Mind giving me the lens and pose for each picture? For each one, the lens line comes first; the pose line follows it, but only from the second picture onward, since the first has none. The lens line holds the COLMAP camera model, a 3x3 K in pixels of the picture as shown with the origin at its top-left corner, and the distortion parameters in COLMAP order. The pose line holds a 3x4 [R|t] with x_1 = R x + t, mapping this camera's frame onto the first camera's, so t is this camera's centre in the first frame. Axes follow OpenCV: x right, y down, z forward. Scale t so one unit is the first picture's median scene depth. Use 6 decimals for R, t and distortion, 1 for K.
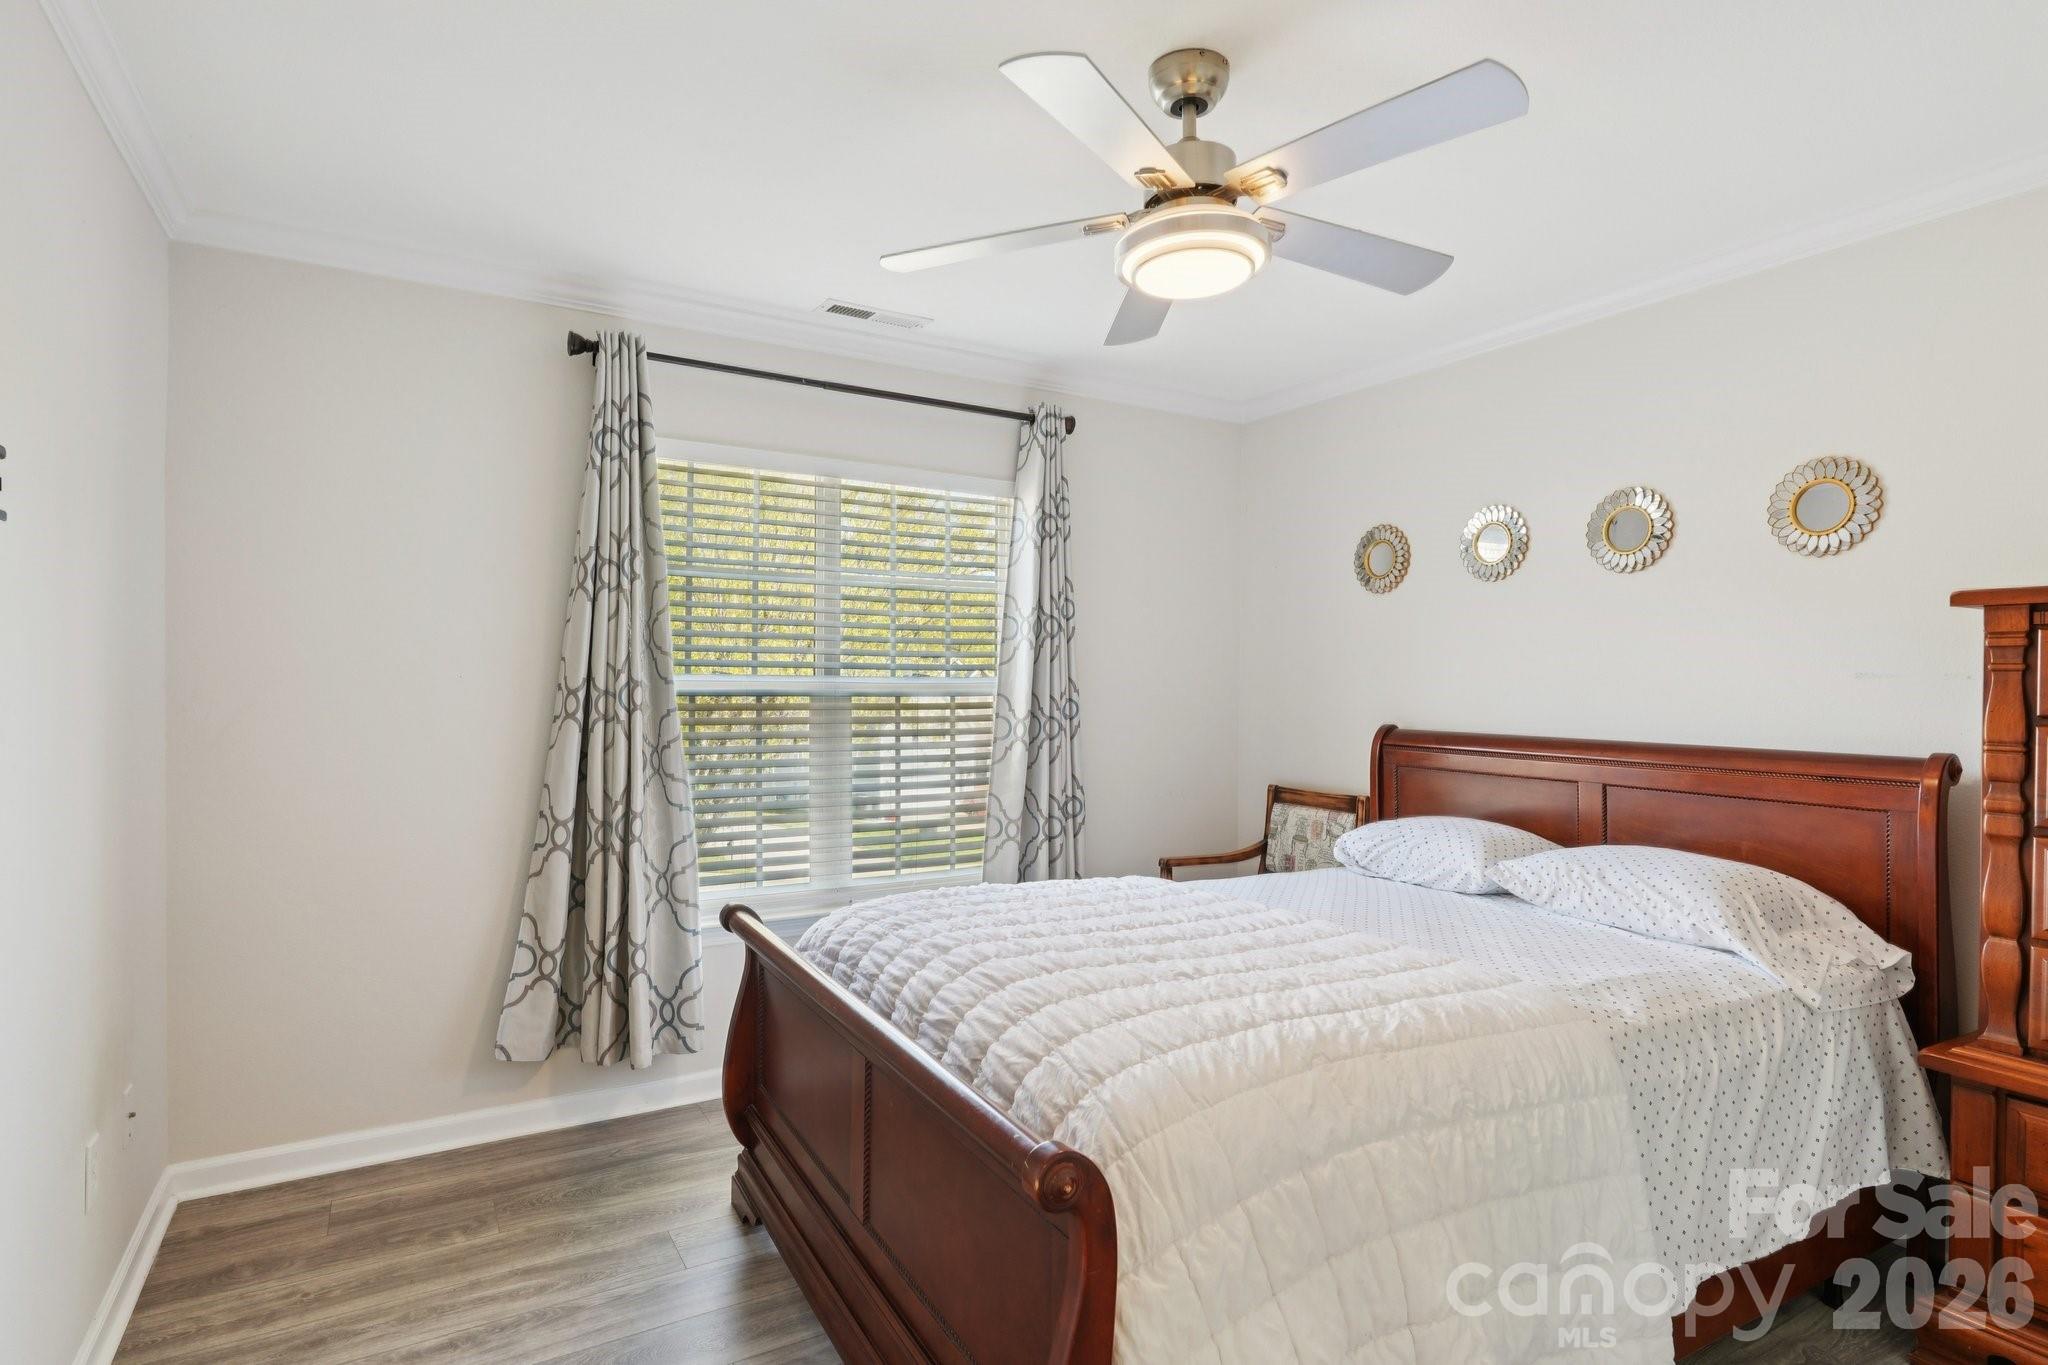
lens RADIAL K [[1051.7, 0, 1024.0], [0, 1051.7, 682.5], [0, 0, 1]] dist [0.004230, 0.000375]
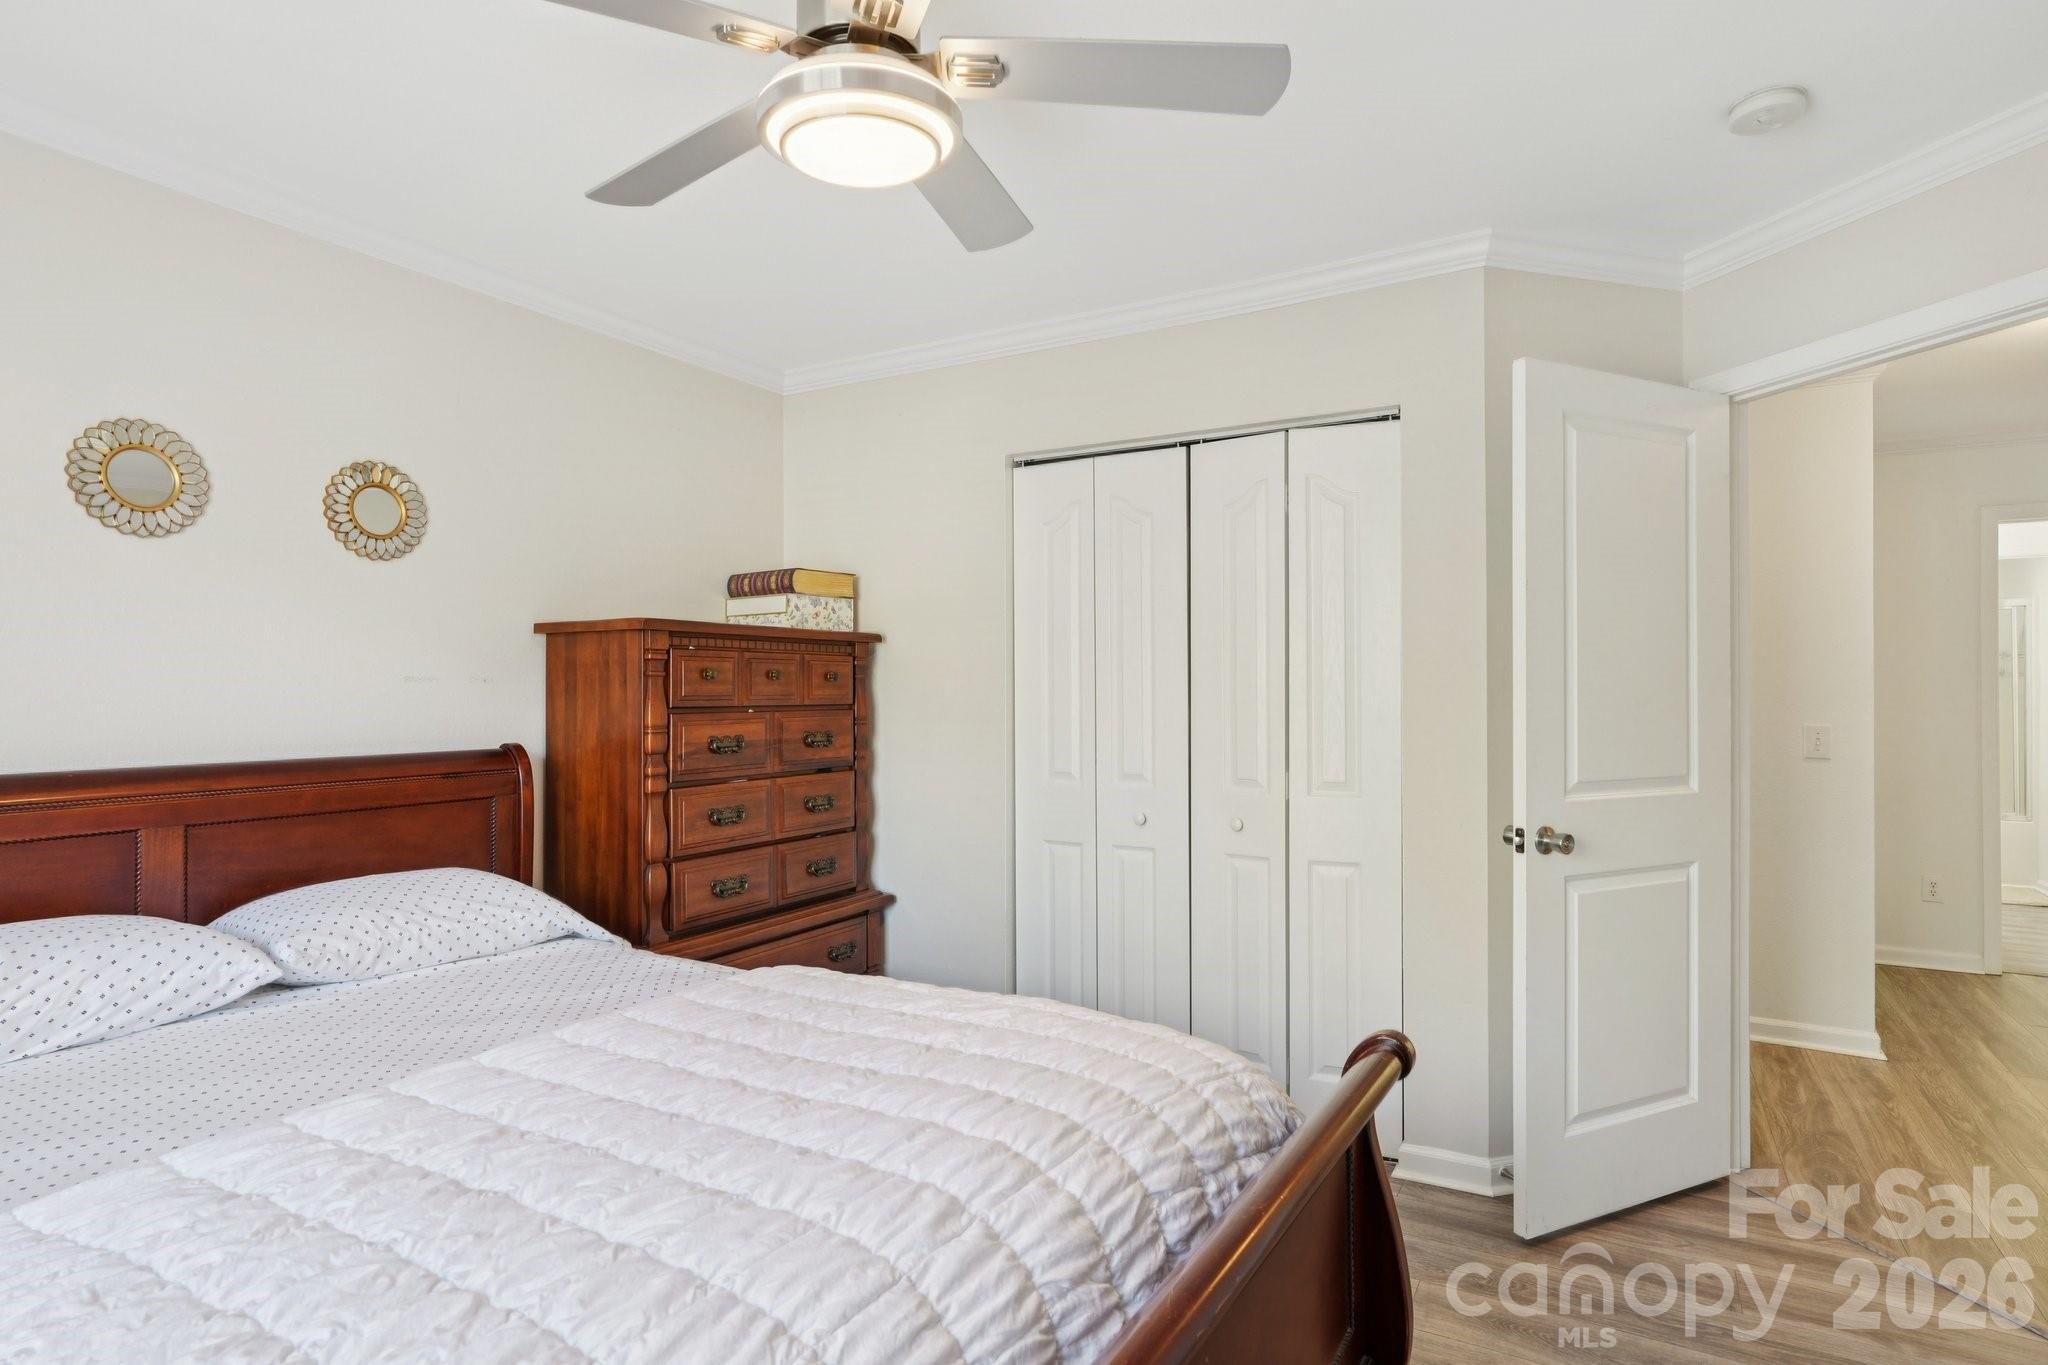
lens RADIAL K [[1051.7, 0, 1024.0], [0, 1051.7, 682.5], [0, 0, 1]] dist [0.004230, 0.000375]
pose [[-0.478039, 0.004549, 0.878327, -0.484025], [0.005982, 0.999980, -0.001923, 0.002936], [-0.878318, 0.004335, -0.478056, 1.088314]]
